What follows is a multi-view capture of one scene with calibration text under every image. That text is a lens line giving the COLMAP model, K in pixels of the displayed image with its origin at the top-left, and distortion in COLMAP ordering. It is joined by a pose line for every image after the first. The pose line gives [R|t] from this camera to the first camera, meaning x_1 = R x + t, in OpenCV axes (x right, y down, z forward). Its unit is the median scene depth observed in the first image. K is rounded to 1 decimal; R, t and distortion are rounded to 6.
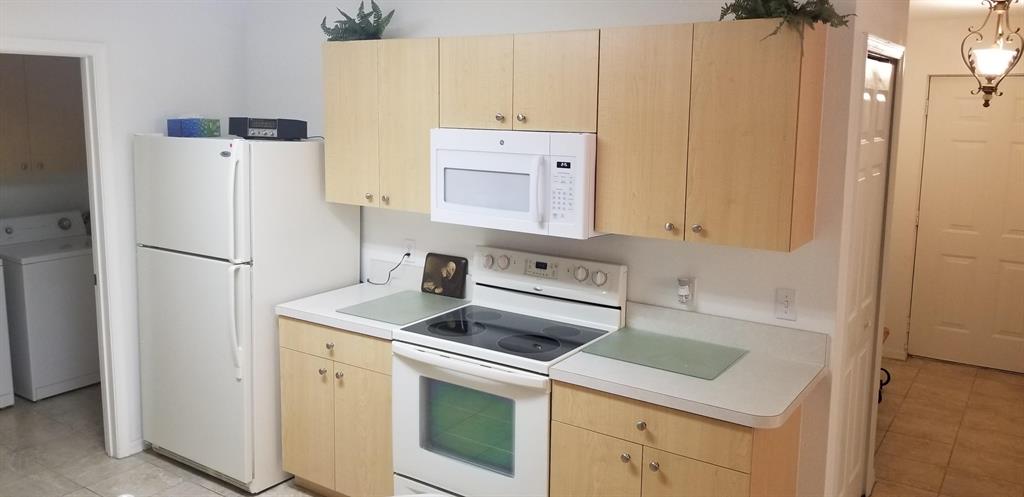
lens RADIAL K [[796.7, 0, 494.4], [0, 796.7, 226.8], [0, 0, 1]] dist [0.061697, -0.110649]
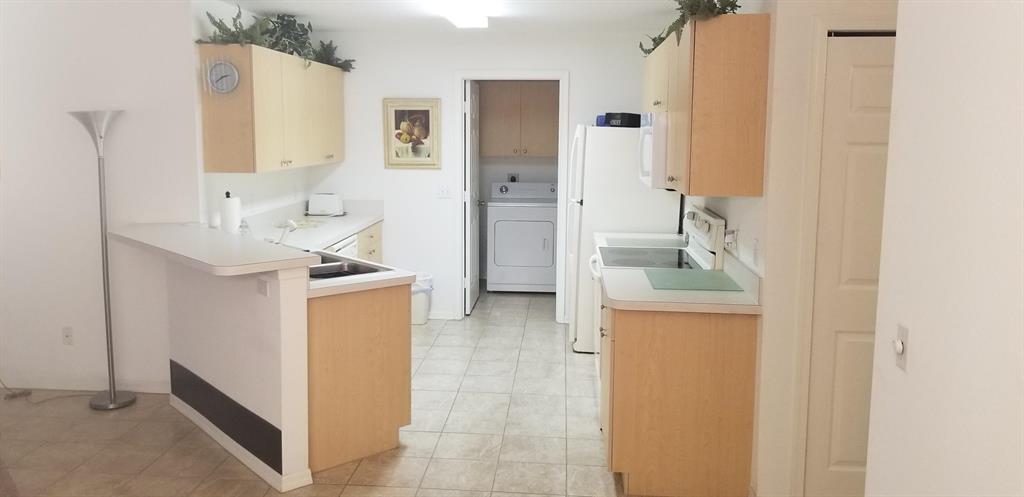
lens RADIAL K [[796.7, 0, 503.6], [0, 796.7, 238.7], [0, 0, 1]] dist [0.061697, -0.110649]
pose [[0.496164, 0.113309, -0.860803, 1.063336], [-0.136075, 0.989344, 0.051796, 0.058750], [0.857499, 0.091435, 0.506295, 0.073206]]
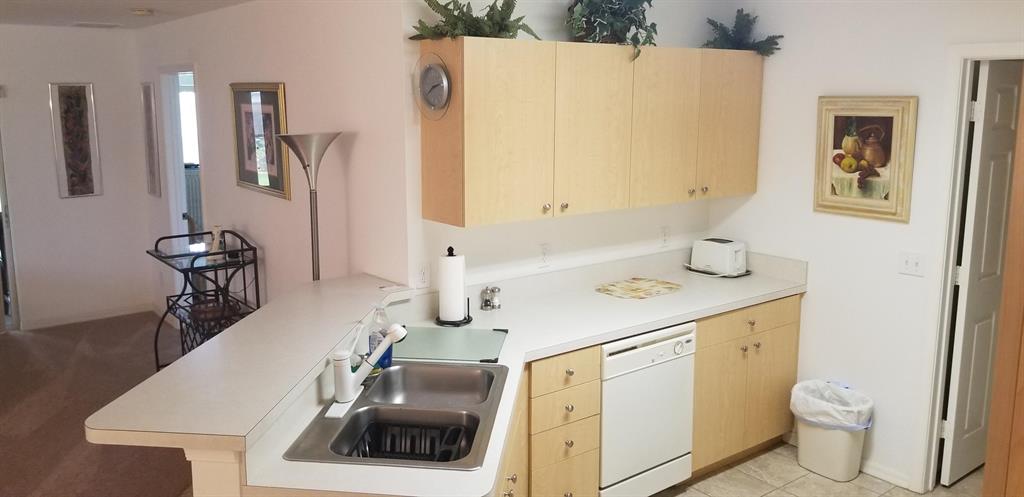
lens RADIAL K [[796.7, 0, 489.5], [0, 796.7, 229.6], [0, 0, 1]] dist [0.061697, -0.110649]
pose [[-0.325479, 0.148361, -0.933837, 0.493670], [-0.147571, 0.967541, 0.205150, -0.119592], [0.933963, 0.204579, -0.293021, 0.707304]]
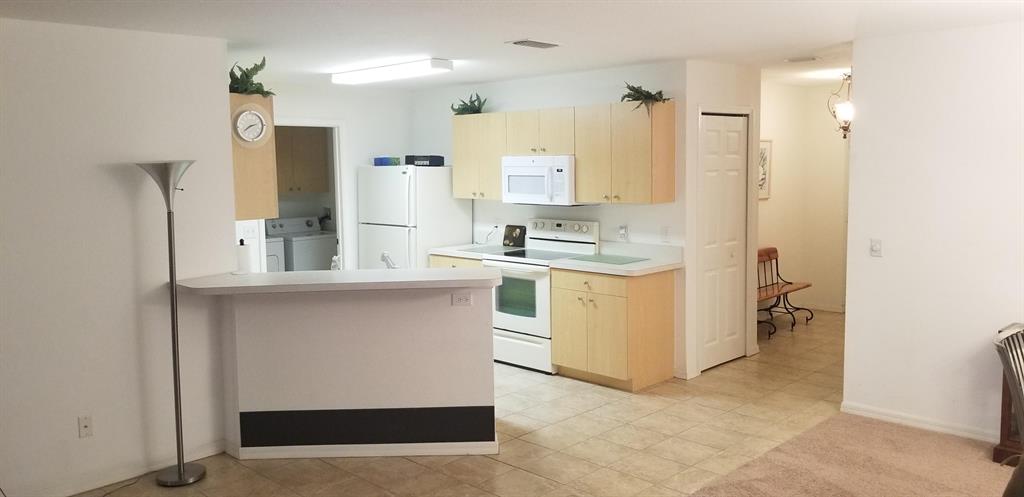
lens RADIAL K [[796.7, 0, 500.7], [0, 796.7, 250.8], [0, 0, 1]] dist [0.061697, -0.110649]
pose [[0.984907, -0.005537, -0.172993, 0.266721], [-0.001369, 0.999208, -0.039777, 0.197373], [0.173076, 0.039413, 0.984119, -0.989046]]
